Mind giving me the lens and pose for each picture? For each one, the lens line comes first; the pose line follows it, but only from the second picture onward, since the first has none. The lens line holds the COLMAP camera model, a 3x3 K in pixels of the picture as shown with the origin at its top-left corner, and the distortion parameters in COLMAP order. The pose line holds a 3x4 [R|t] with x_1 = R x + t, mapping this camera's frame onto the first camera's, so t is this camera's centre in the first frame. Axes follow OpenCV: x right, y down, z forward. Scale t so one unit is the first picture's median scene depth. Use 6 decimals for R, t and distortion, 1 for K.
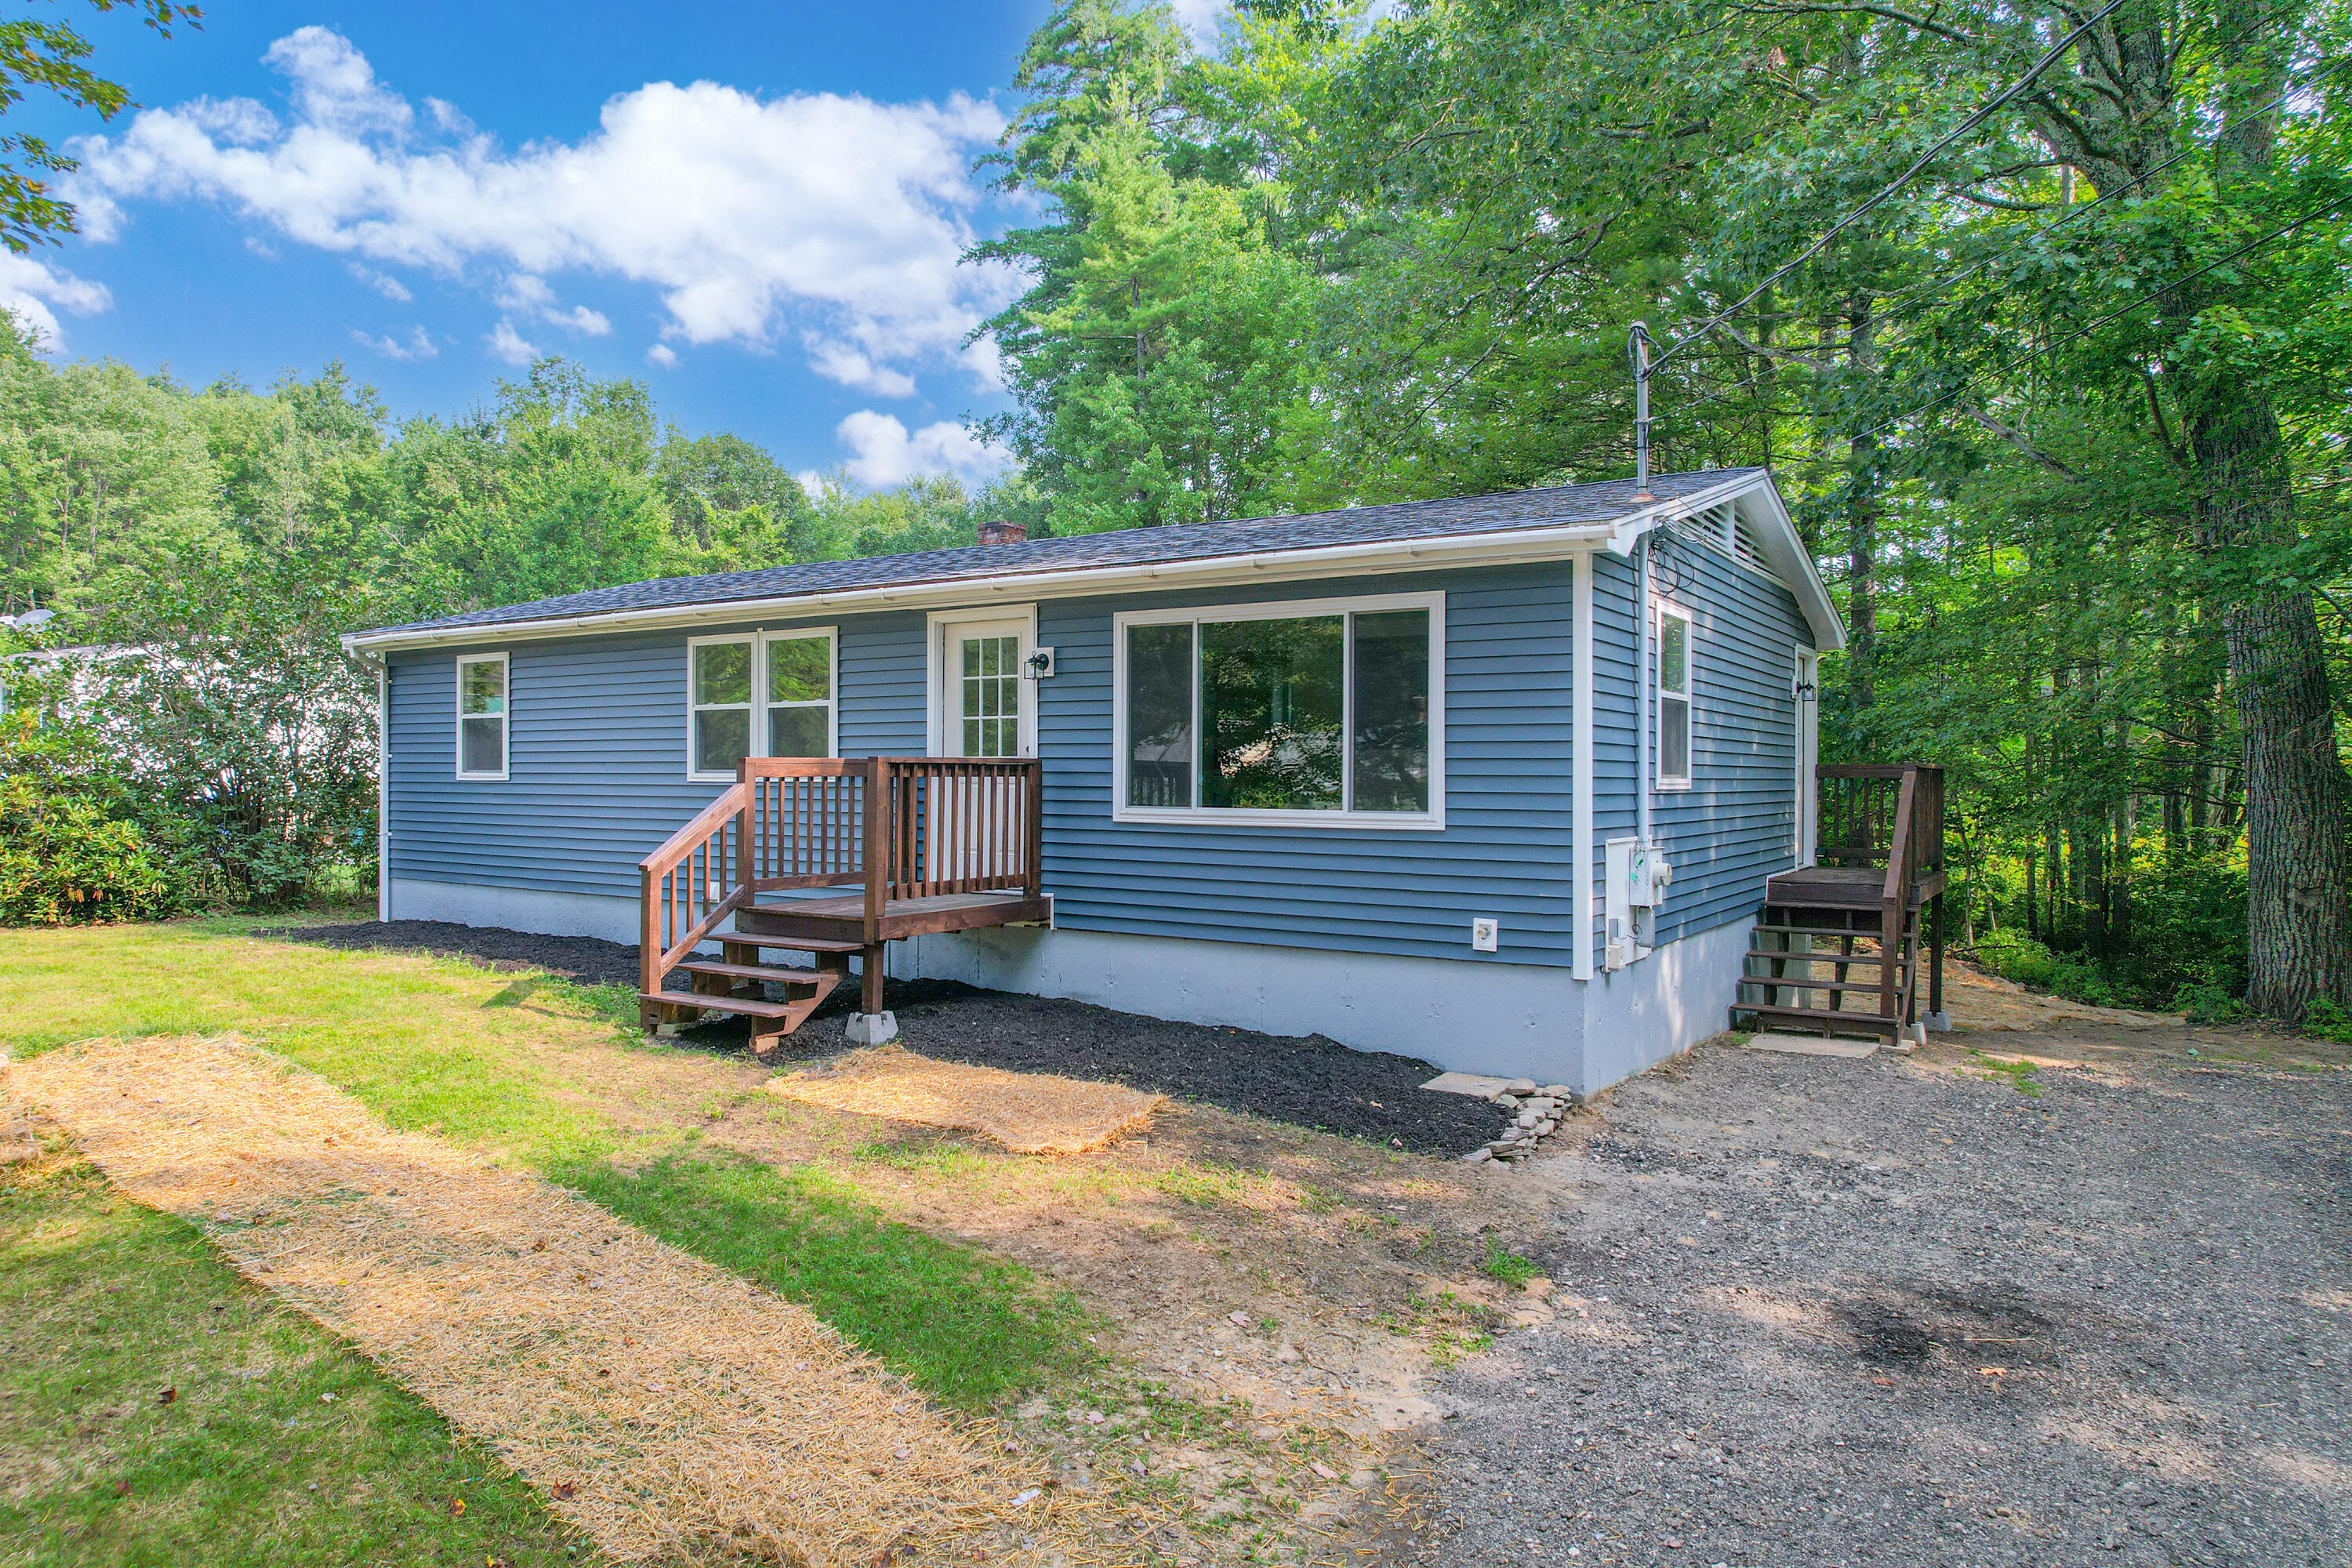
lens RADIAL K [[1479.4, 0, 1180.5], [0, 1479.4, 784.0], [0, 0, 1]] dist [-0.026548, 0.006409]
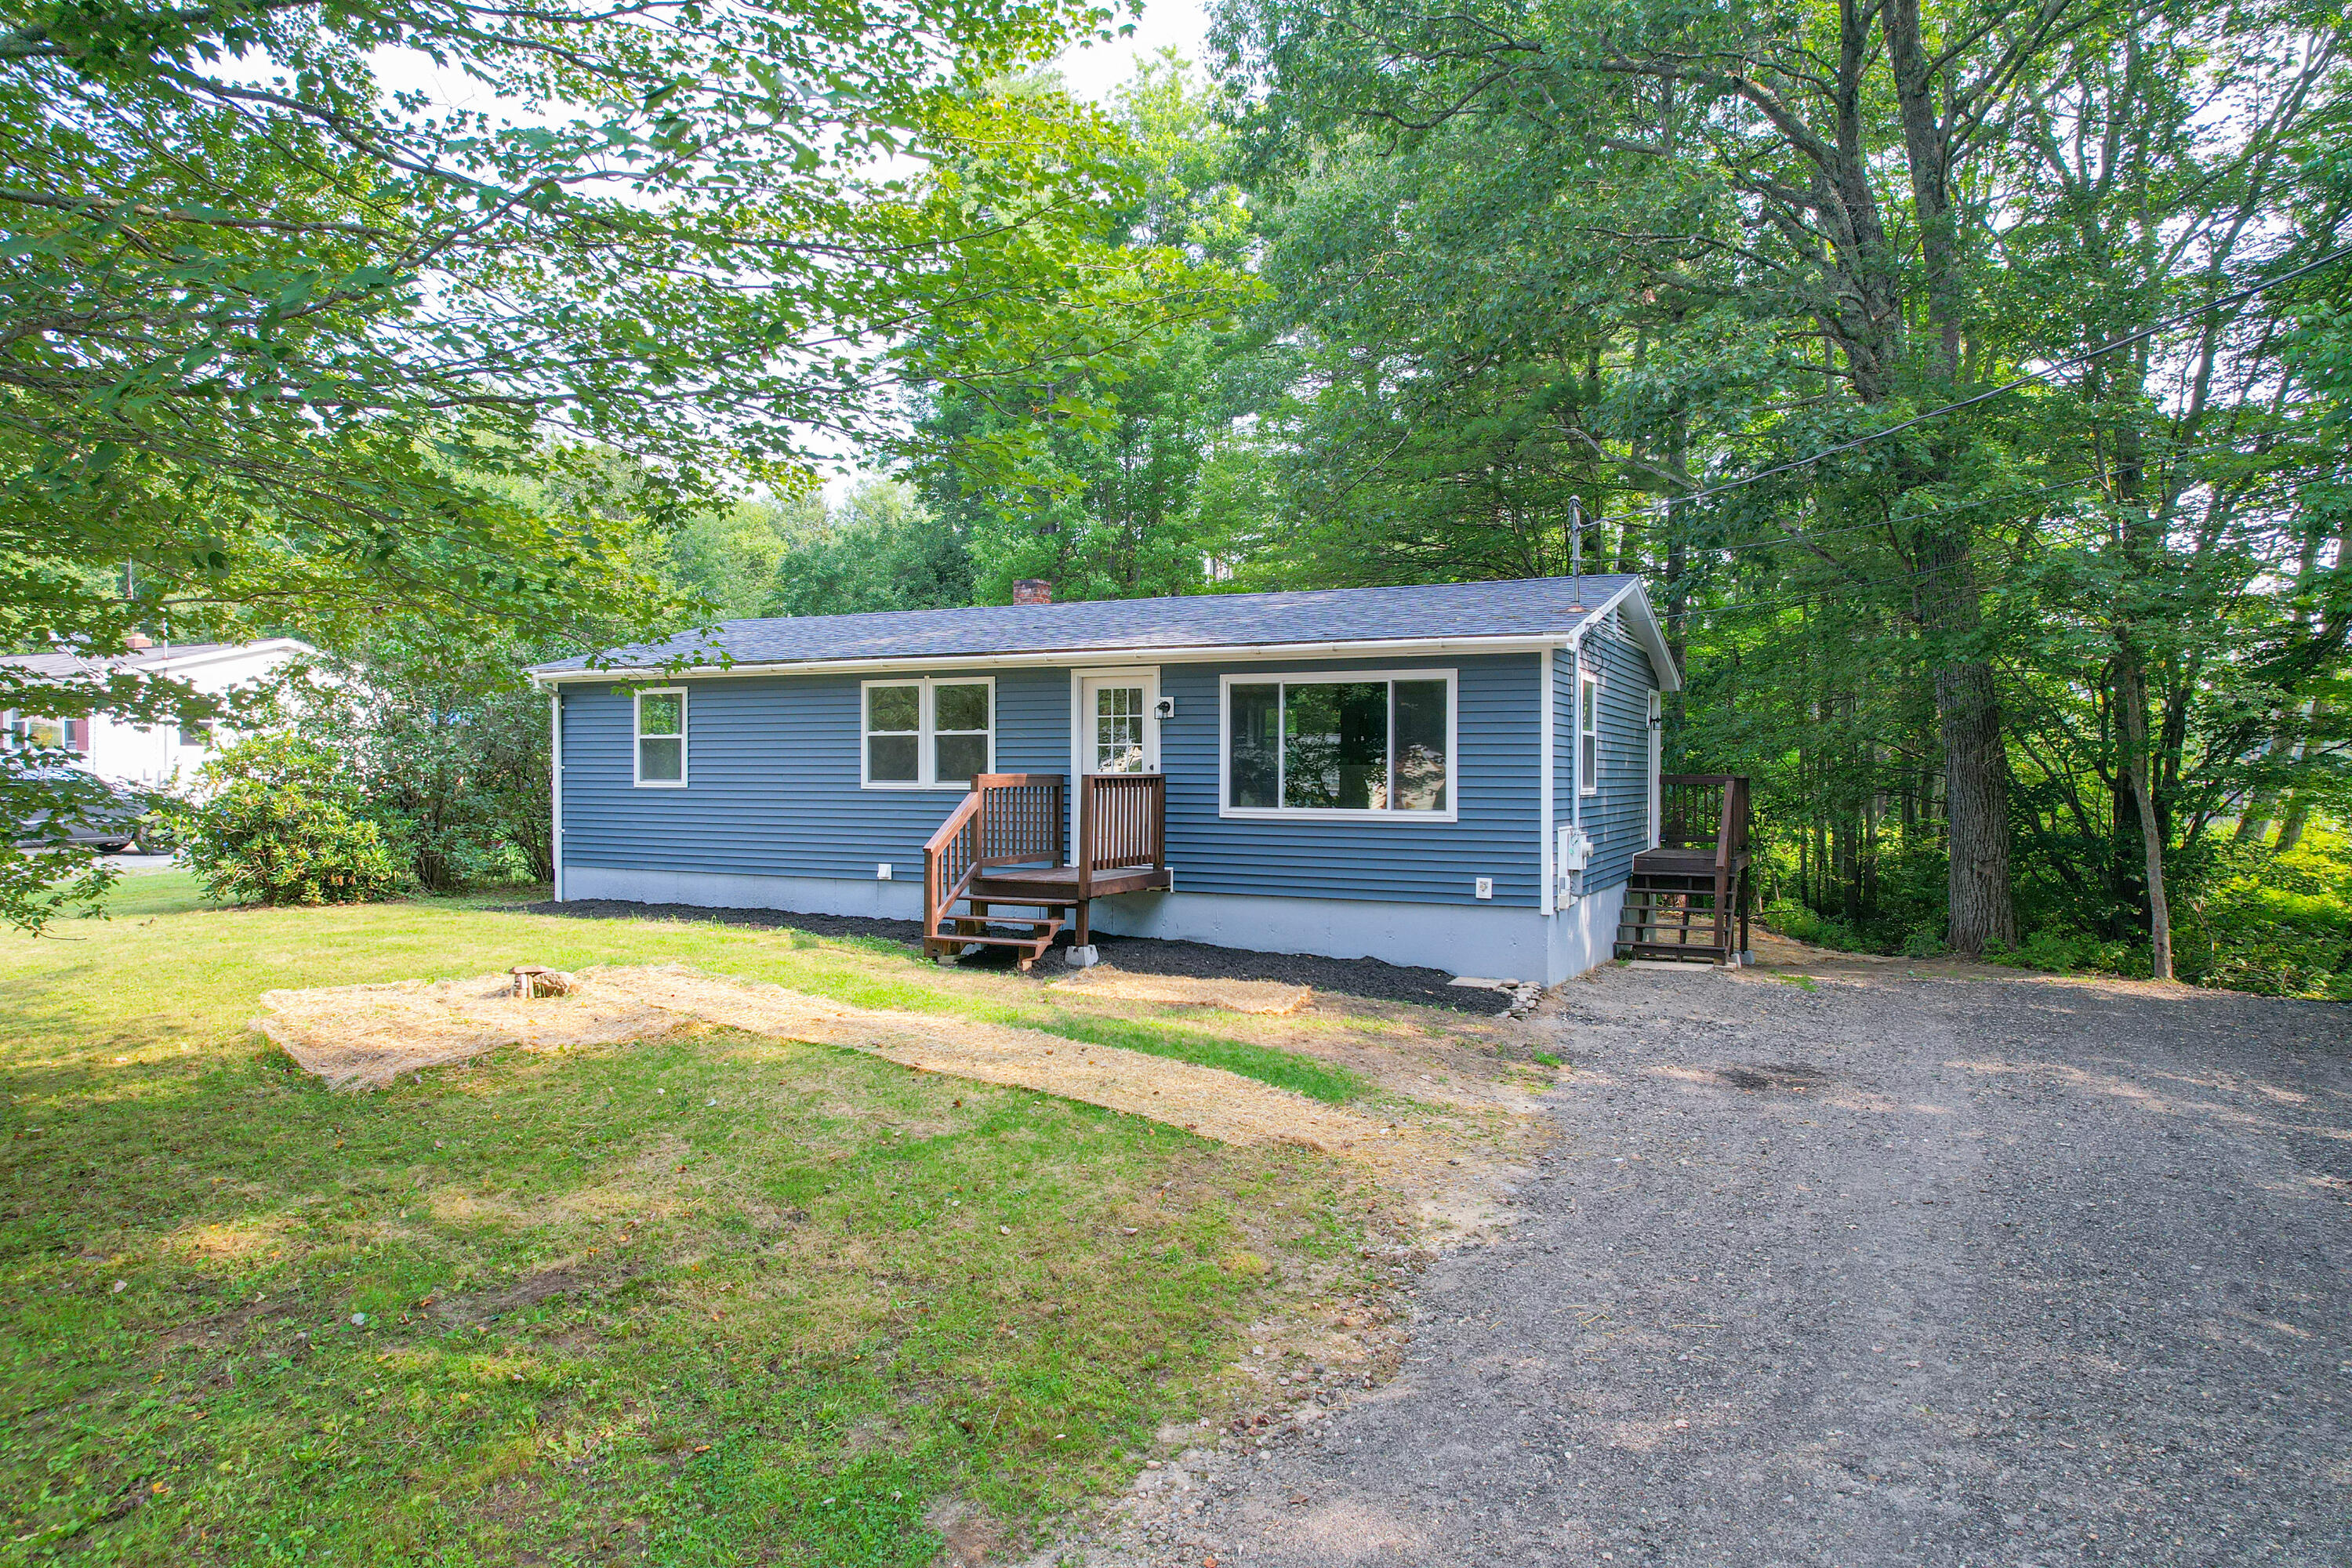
lens RADIAL K [[1479.4, 0, 1170.6], [0, 1479.4, 784.2], [0, 0, 1]] dist [-0.026548, 0.006409]
pose [[0.992408, -0.001050, 0.122988, -0.265673], [0.000815, 0.999998, 0.001957, -0.010024], [-0.122990, -0.001842, 0.992406, -0.433653]]
